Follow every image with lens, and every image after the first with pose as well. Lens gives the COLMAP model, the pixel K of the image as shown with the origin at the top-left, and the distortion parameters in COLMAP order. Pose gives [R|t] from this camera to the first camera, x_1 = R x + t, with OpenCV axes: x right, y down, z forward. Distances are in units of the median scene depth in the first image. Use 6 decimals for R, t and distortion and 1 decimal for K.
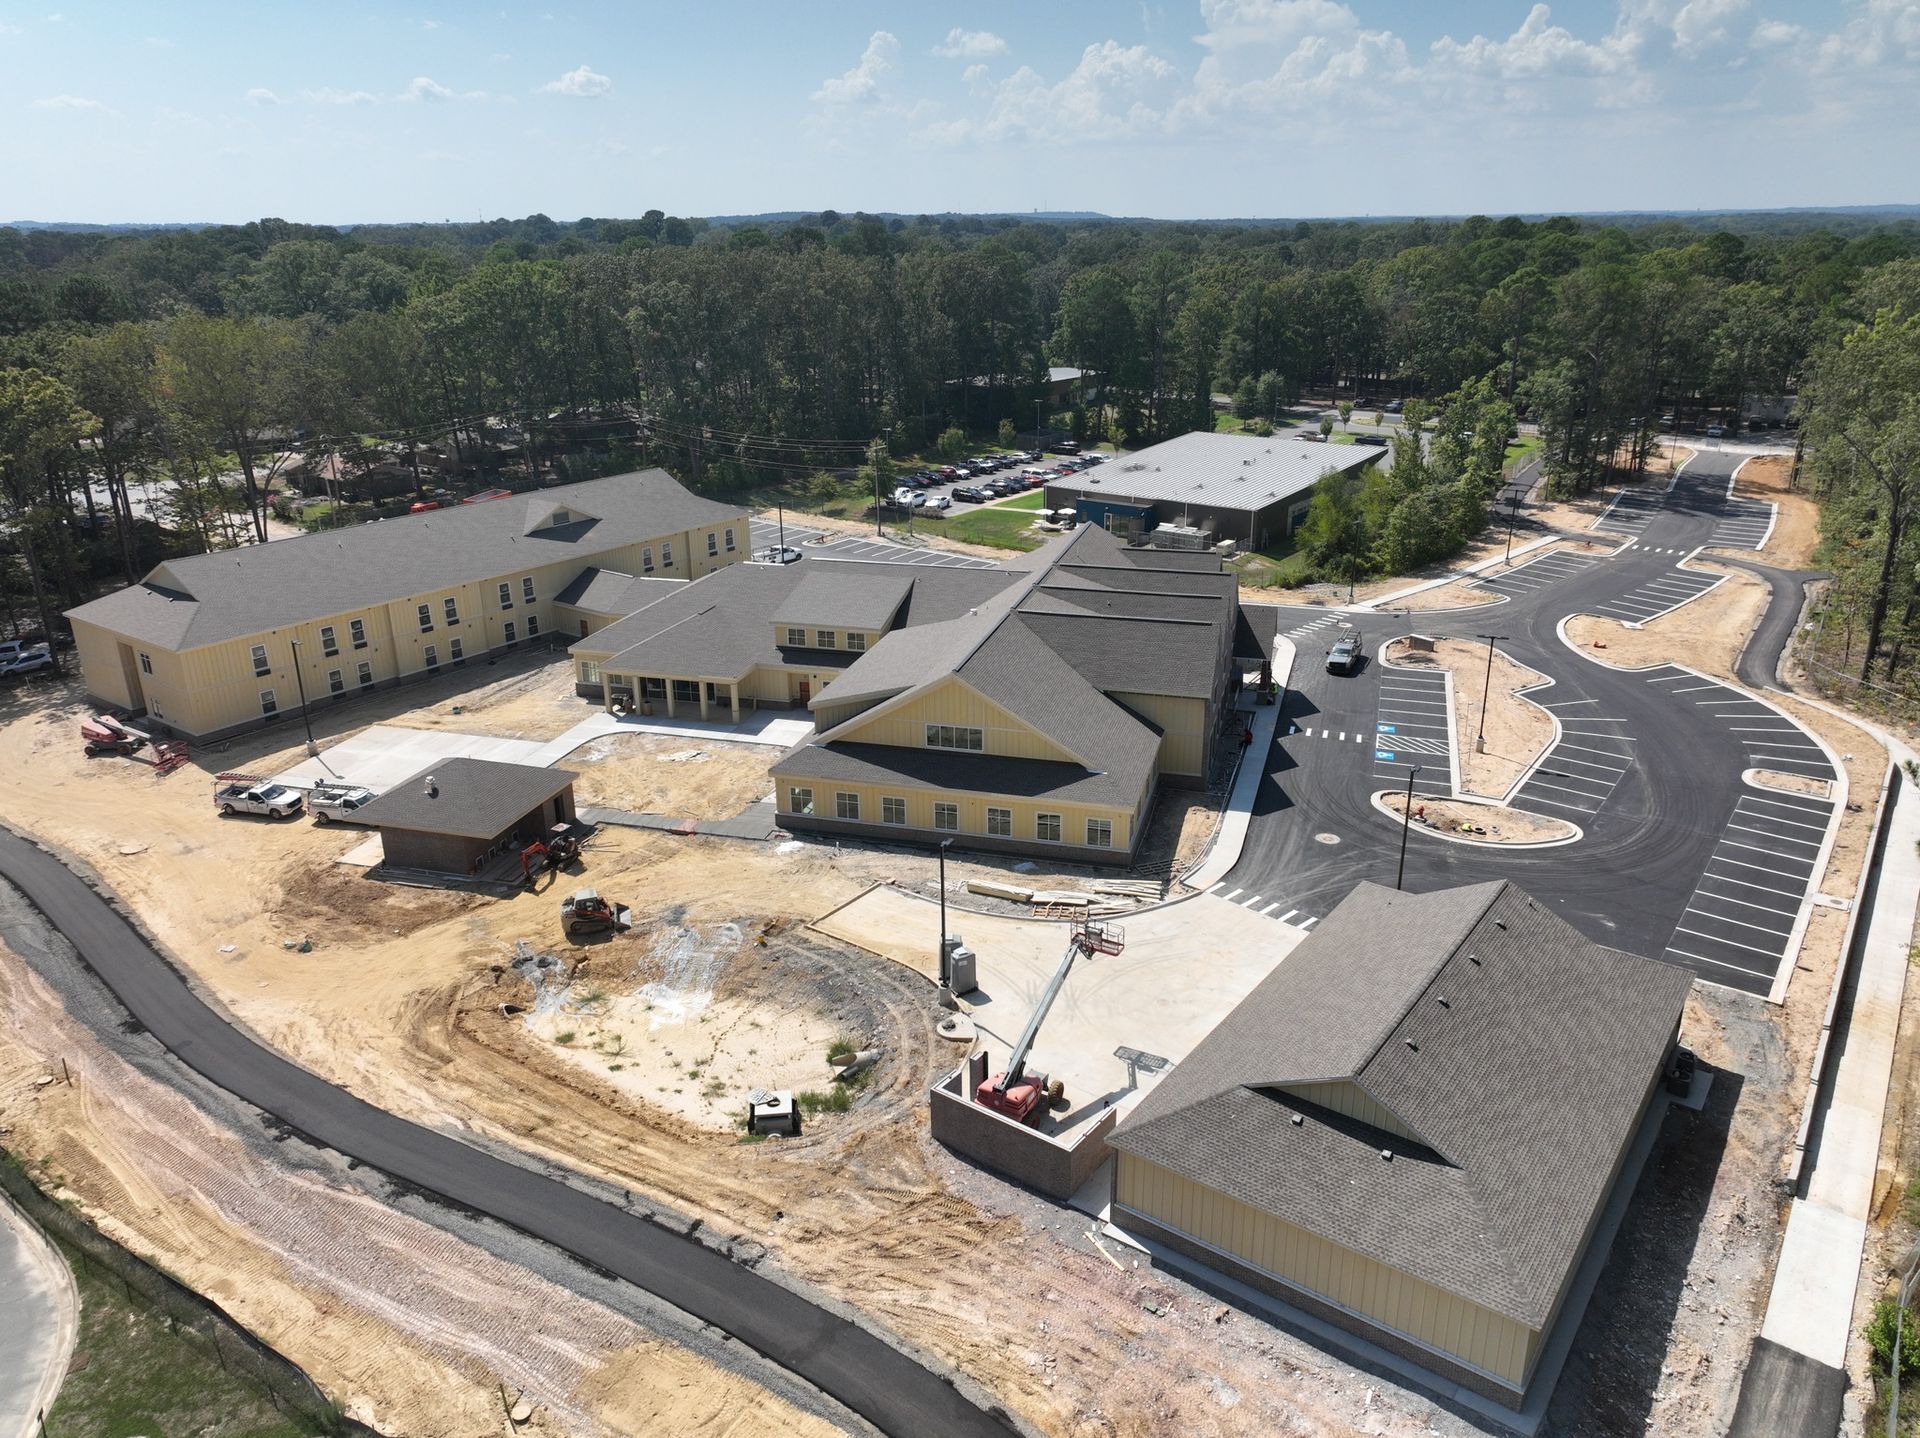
lens RADIAL K [[1359.2, 0, 936.1], [0, 1359.2, 717.2], [0, 0, 1]] dist [-0.001245, 0.001487]
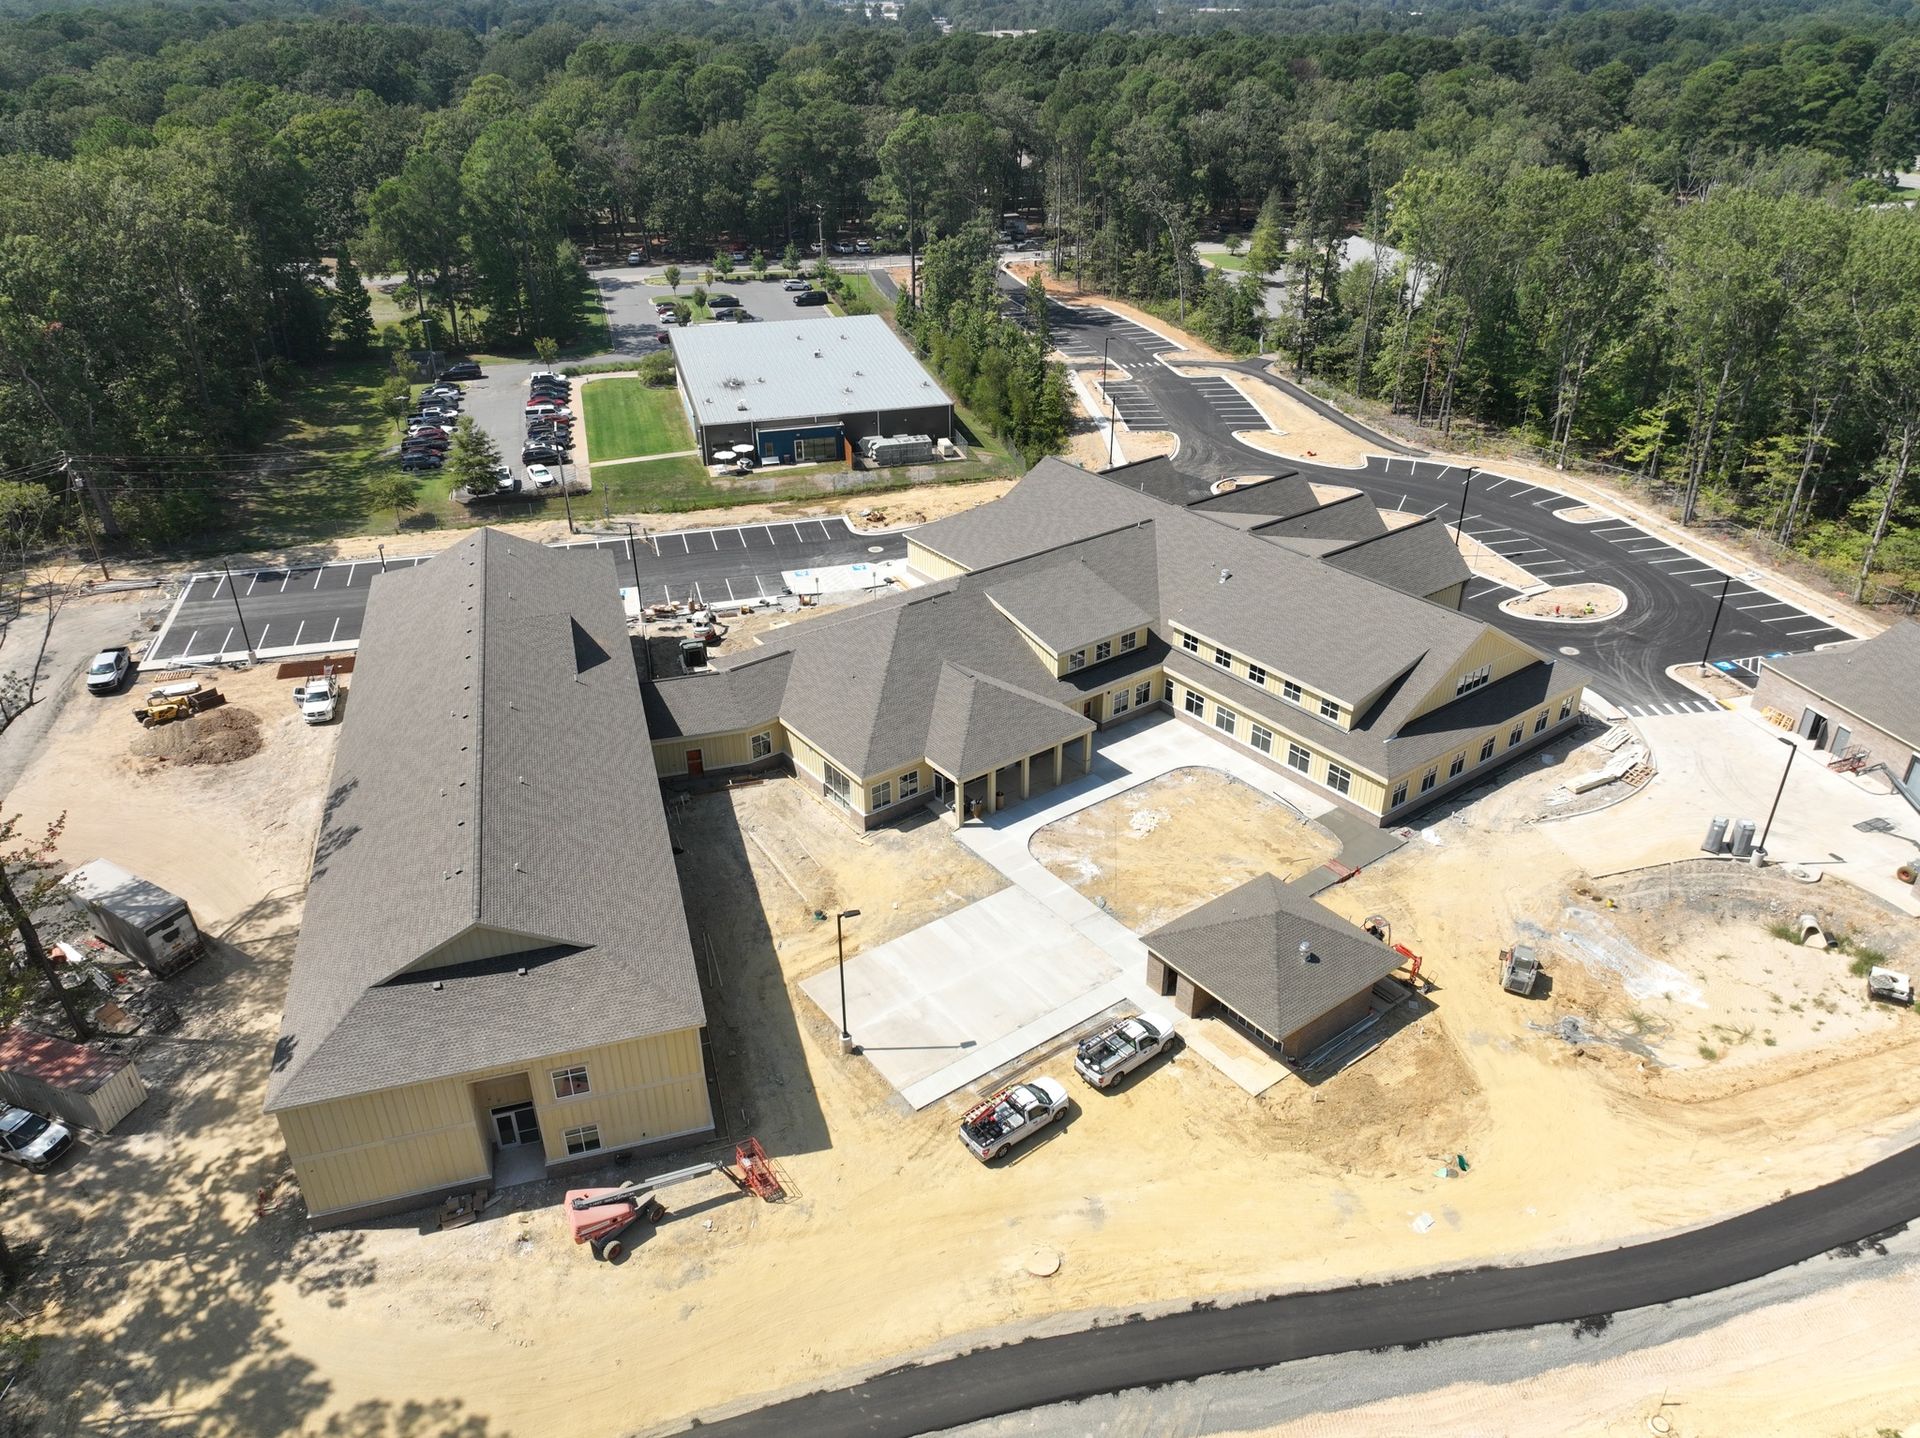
lens RADIAL K [[1359.2, 0, 936.1], [0, 1359.2, 717.2], [0, 0, 1]] dist [-0.001245, 0.001487]
pose [[0.599588, -0.380305, 0.704175, -0.848443], [0.271996, 0.924339, 0.267611, -0.304791], [-0.752670, 0.031077, 0.657664, 0.485253]]
